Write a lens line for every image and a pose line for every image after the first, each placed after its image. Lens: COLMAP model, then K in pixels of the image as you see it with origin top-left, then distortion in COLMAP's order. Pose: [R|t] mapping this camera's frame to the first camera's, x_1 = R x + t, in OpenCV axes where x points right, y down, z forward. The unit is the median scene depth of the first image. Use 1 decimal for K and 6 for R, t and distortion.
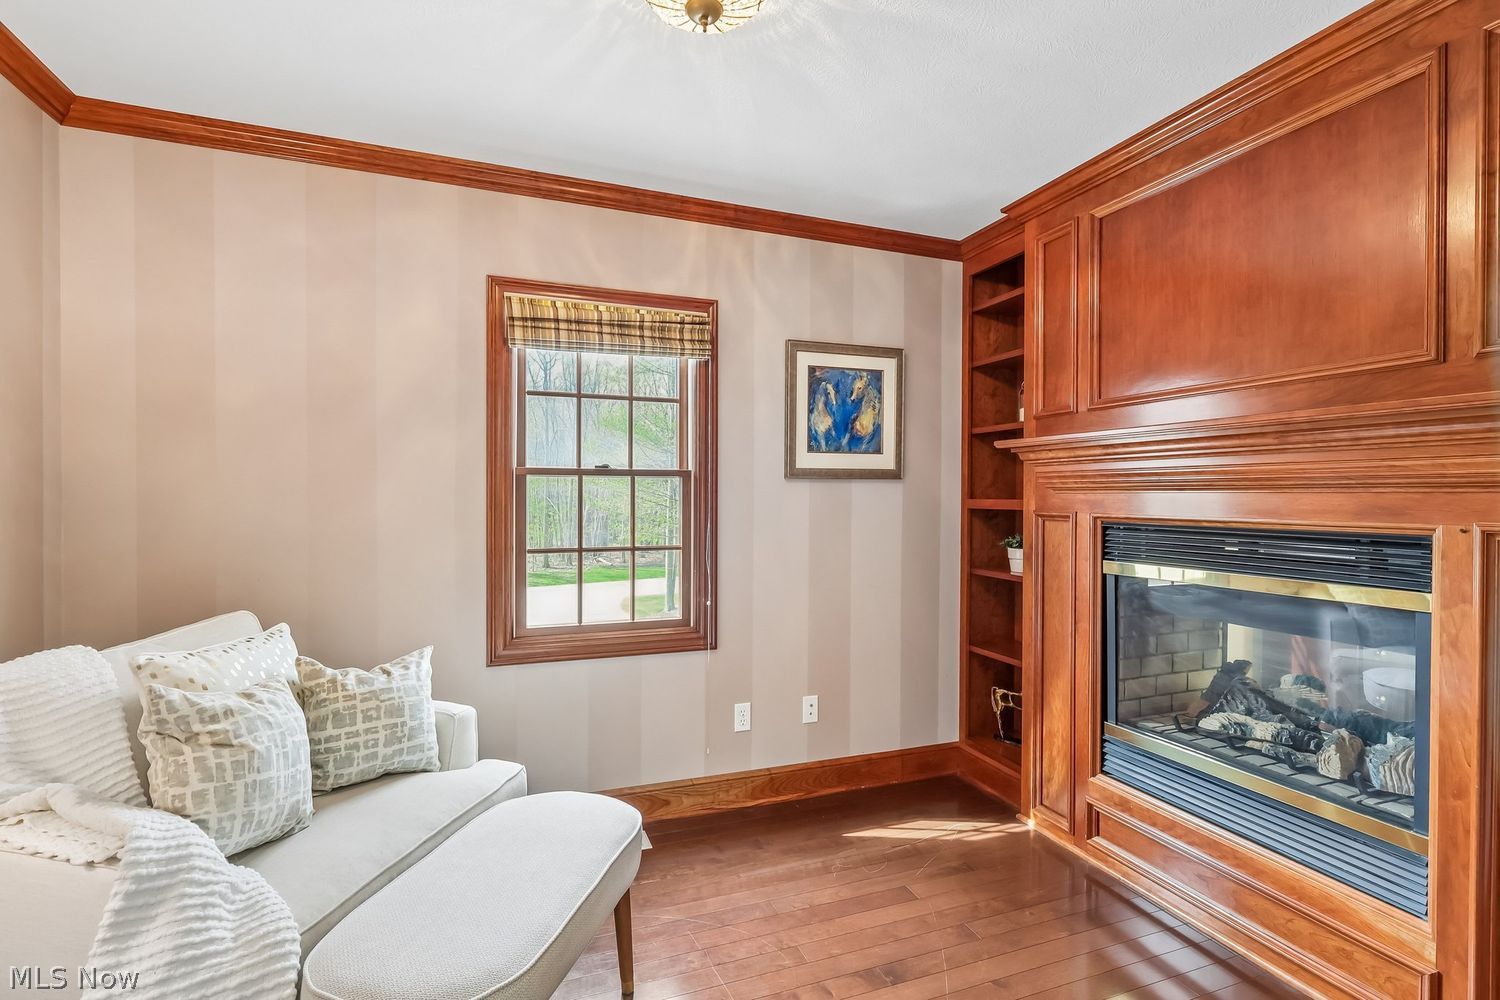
lens RADIAL K [[694.0, 0, 748.2], [0, 694.0, 503.3], [0, 0, 1]] dist [-0.000372, 0.000927]
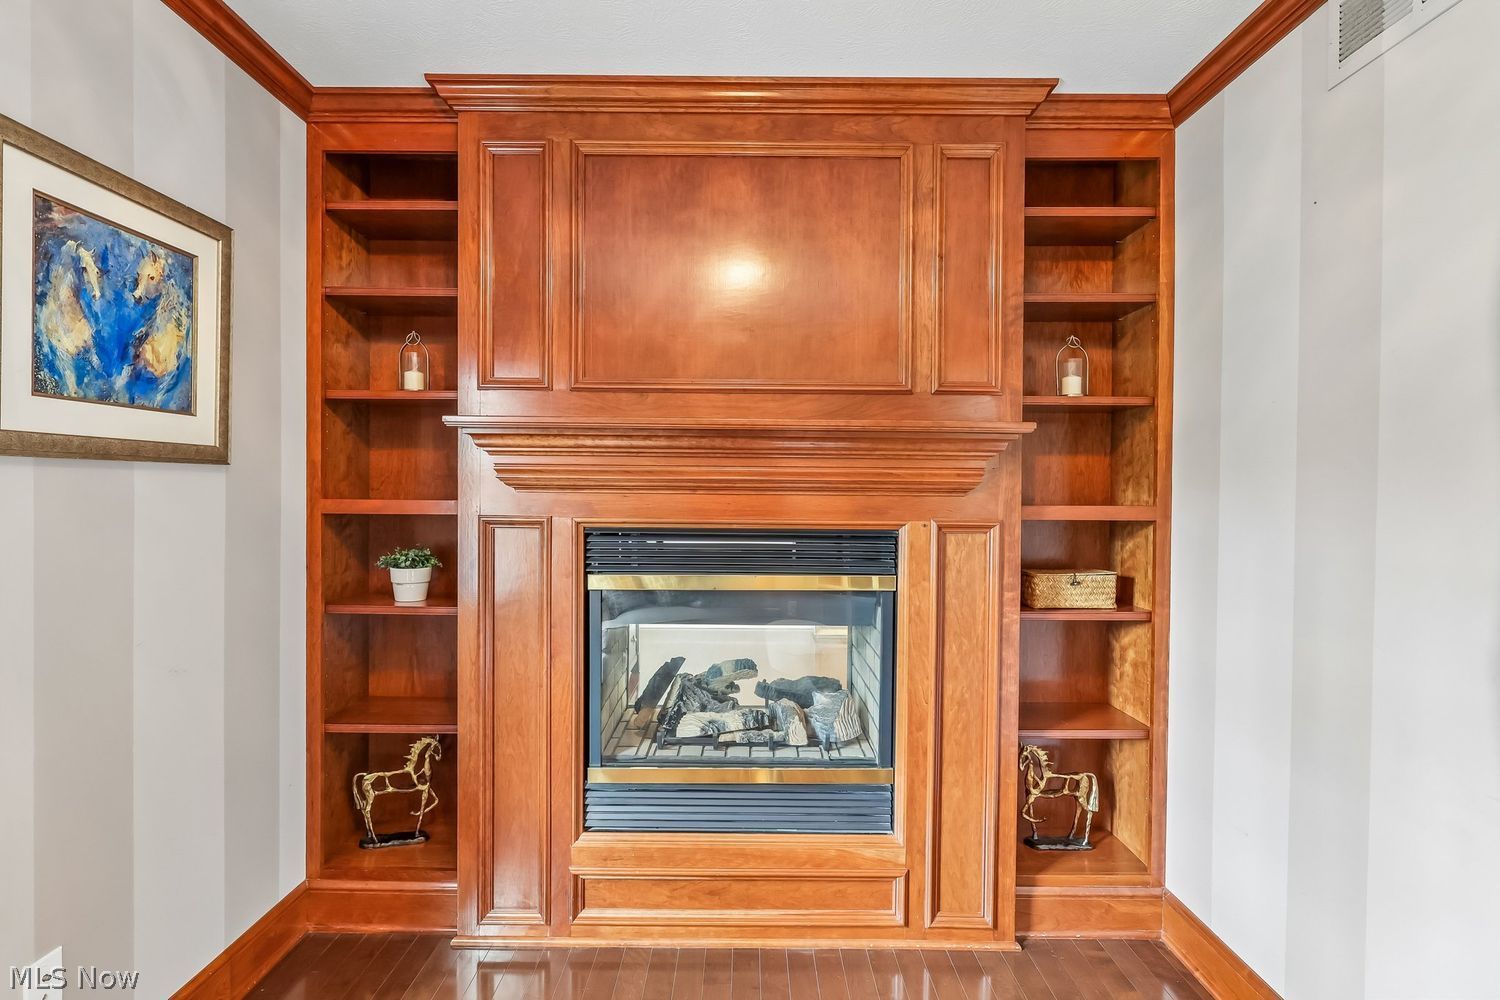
lens RADIAL K [[694.0, 0, 748.8], [0, 694.0, 504.4], [0, 0, 1]] dist [-0.000372, 0.000927]
pose [[0.353996, -0.016598, 0.935100, -0.156731], [0.003049, 0.999858, 0.016593, -0.011590], [-0.935242, -0.003022, 0.353996, 0.434205]]
